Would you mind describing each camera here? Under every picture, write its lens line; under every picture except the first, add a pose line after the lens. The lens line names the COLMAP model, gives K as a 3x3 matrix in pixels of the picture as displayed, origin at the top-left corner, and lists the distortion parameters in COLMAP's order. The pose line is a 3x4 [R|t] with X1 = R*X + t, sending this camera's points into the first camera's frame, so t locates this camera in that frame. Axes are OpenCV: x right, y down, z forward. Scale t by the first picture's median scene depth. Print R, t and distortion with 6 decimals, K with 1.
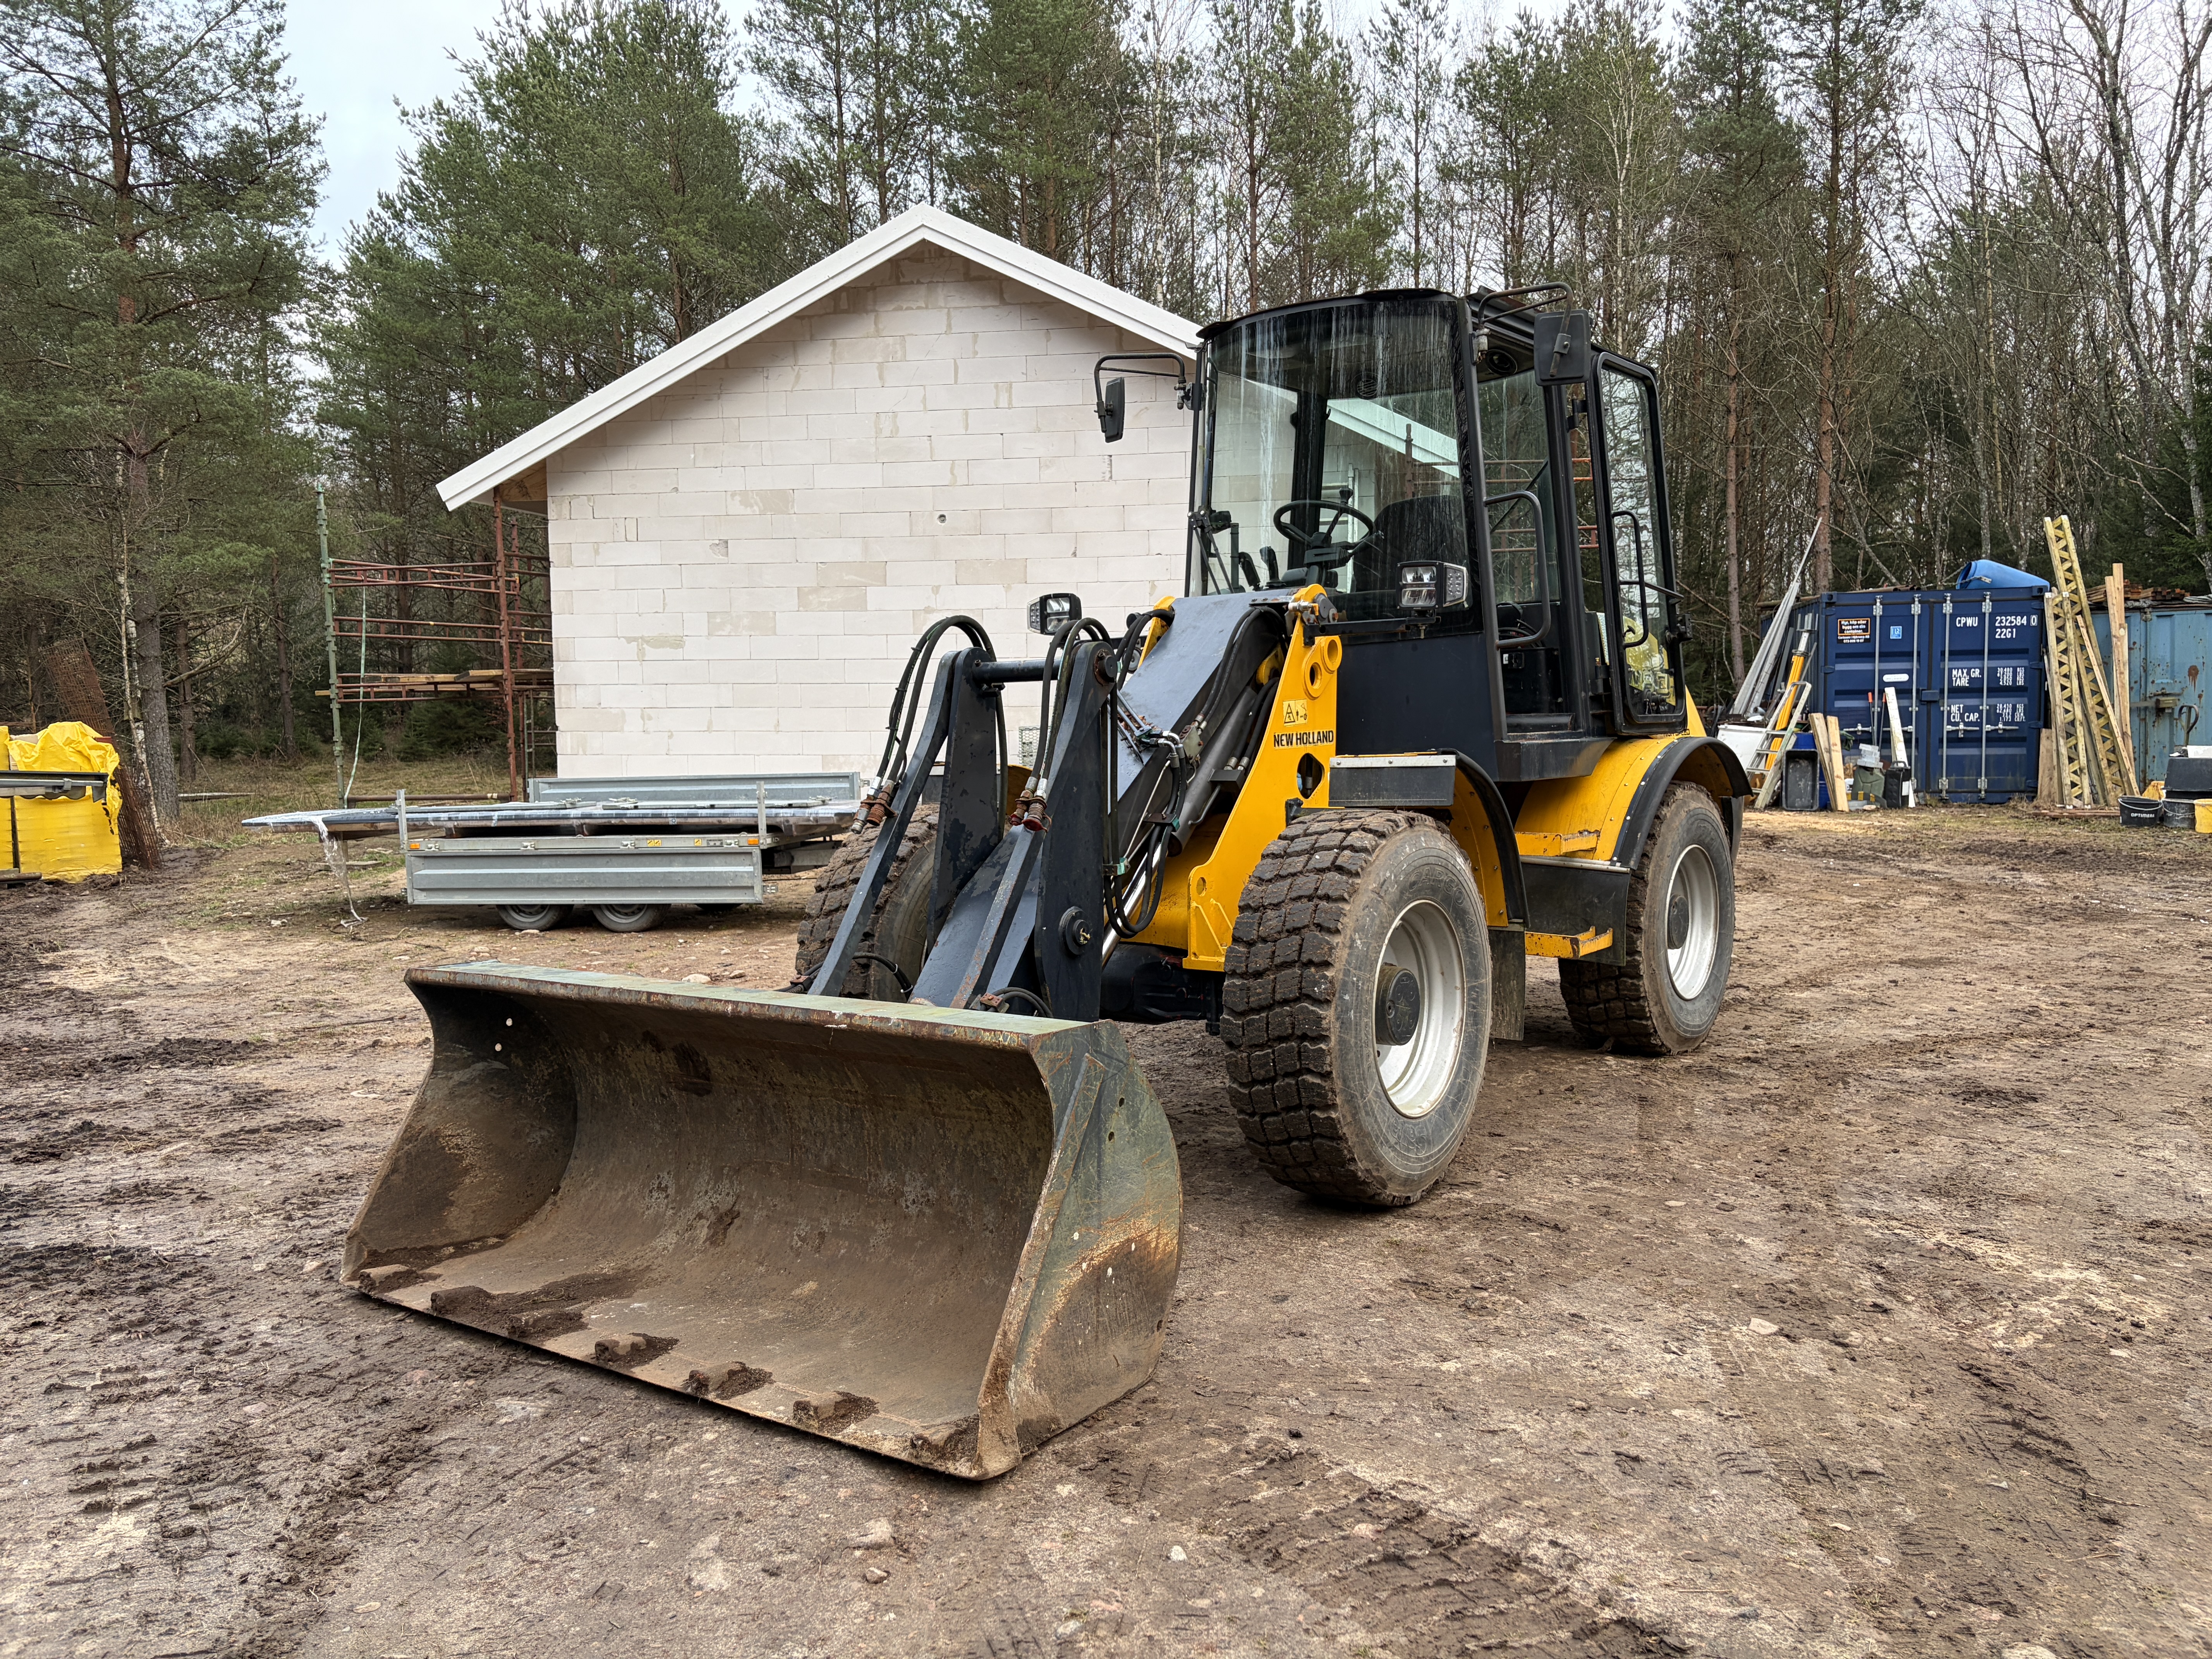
lens RADIAL K [[1670.9, 0, 1111.6], [0, 1670.9, 829.1], [0, 0, 1]] dist [0.039681, -0.037586]
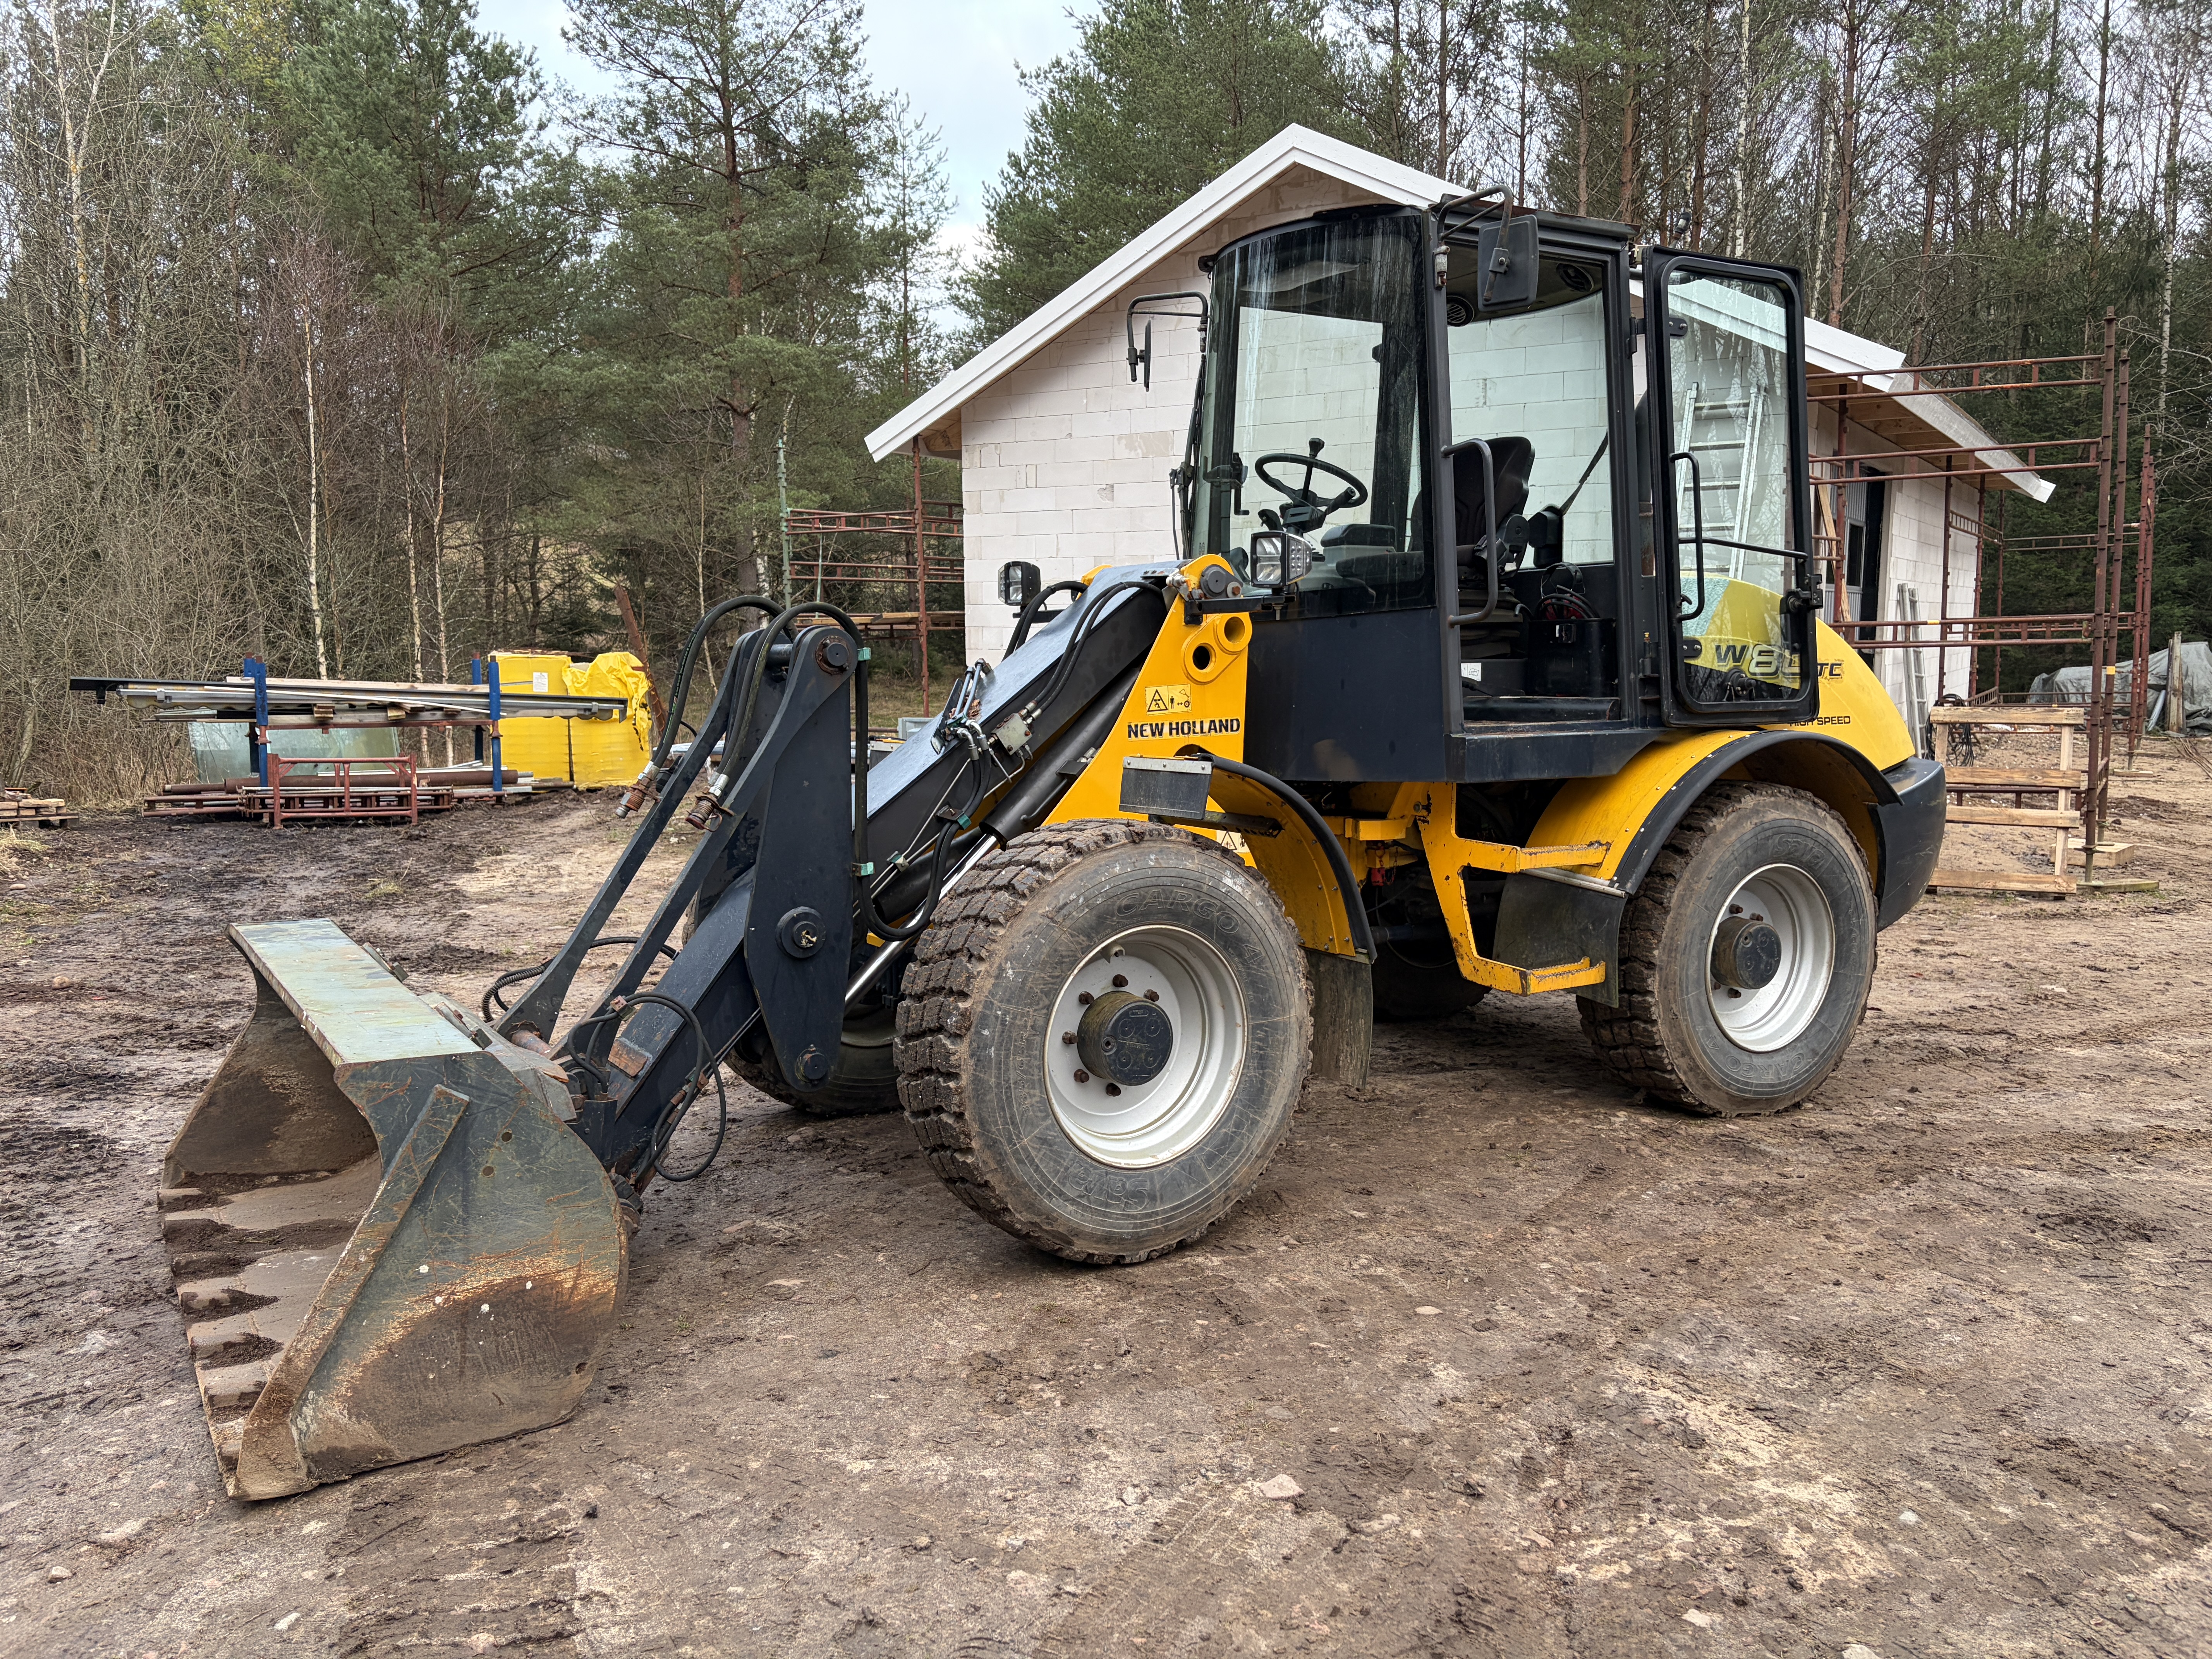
lens RADIAL K [[1667.1, 0, 1115.6], [0, 1667.1, 834.7], [0, 0, 1]] dist [0.022357, 0.001277]
pose [[0.927755, 0.054626, -0.369170, 0.413937], [-0.036593, 0.997778, 0.055677, -0.045504], [0.371392, -0.038146, 0.927692, 0.153939]]
